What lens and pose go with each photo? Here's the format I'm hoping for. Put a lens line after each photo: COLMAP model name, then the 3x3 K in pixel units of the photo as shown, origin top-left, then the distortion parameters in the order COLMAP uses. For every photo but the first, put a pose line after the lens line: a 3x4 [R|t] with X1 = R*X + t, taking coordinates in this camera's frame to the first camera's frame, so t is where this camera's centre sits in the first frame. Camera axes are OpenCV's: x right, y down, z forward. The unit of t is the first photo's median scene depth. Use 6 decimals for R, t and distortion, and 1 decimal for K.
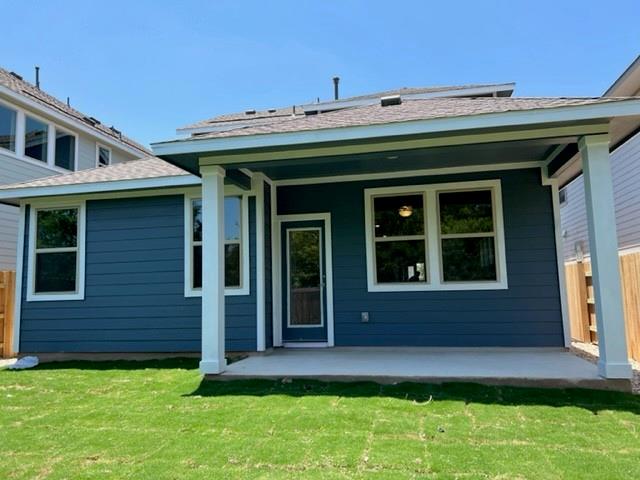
lens RADIAL K [[479.5, 0, 325.8], [0, 479.5, 244.3], [0, 0, 1]] dist [0.057811, -0.059288]
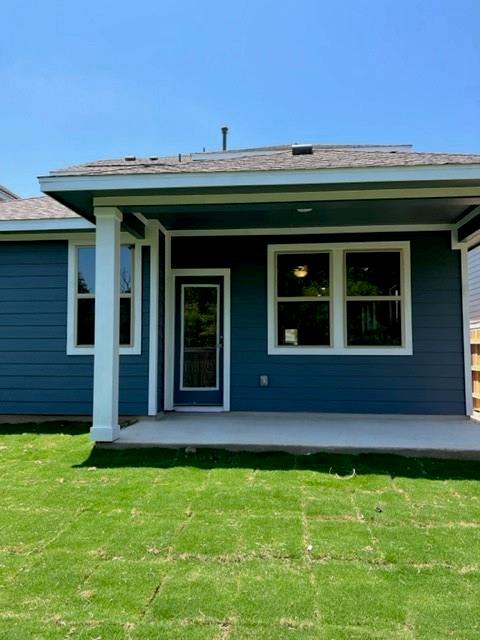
lens RADIAL K [[479.5, 0, 242.4], [0, 479.5, 326.9], [0, 0, 1]] dist [0.057811, -0.059288]
pose [[0.994217, 0.032099, 0.102484, -0.071203], [-0.036799, 0.998340, 0.044308, 0.005974], [-0.100892, -0.047823, 0.993747, 0.083070]]
